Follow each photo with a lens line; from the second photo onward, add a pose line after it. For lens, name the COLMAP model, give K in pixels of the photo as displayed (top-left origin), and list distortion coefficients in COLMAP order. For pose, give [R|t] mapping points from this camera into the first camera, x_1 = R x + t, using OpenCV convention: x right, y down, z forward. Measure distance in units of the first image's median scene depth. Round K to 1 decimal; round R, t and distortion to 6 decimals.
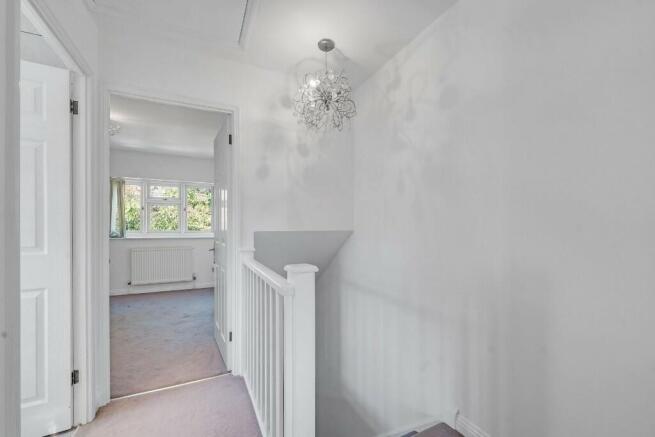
lens RADIAL K [[275.9, 0, 334.4], [0, 275.9, 229.1], [0, 0, 1]] dist [0.001034, 0.000248]
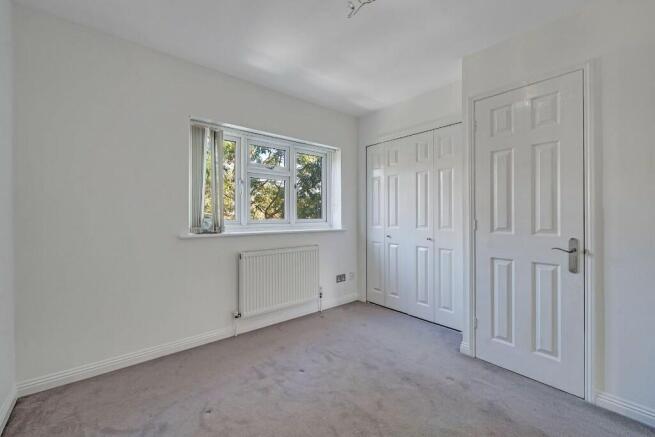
lens RADIAL K [[270.5, 0, 327.3], [0, 270.5, 214.5], [0, 0, 1]] dist [0.000347, 0.000043]
pose [[0.968682, -0.006468, 0.248219, -0.760406], [0.006567, 0.999978, 0.000429, -0.007686], [-0.248216, 0.001214, 0.968704, 0.463725]]
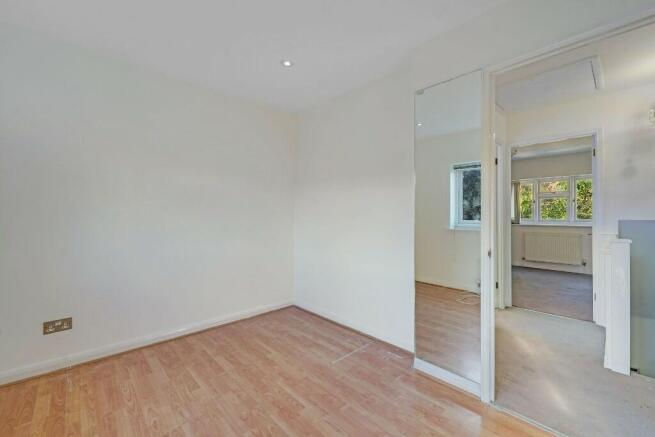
lens RADIAL K [[270.5, 0, 327.3], [0, 270.5, 214.5], [0, 0, 1]] dist [0.000347, 0.000043]
pose [[0.294315, -0.006137, -0.955689, 0.242098], [-0.004330, 0.999961, -0.007755, -0.001421], [0.955699, 0.006420, 0.294277, -0.310389]]
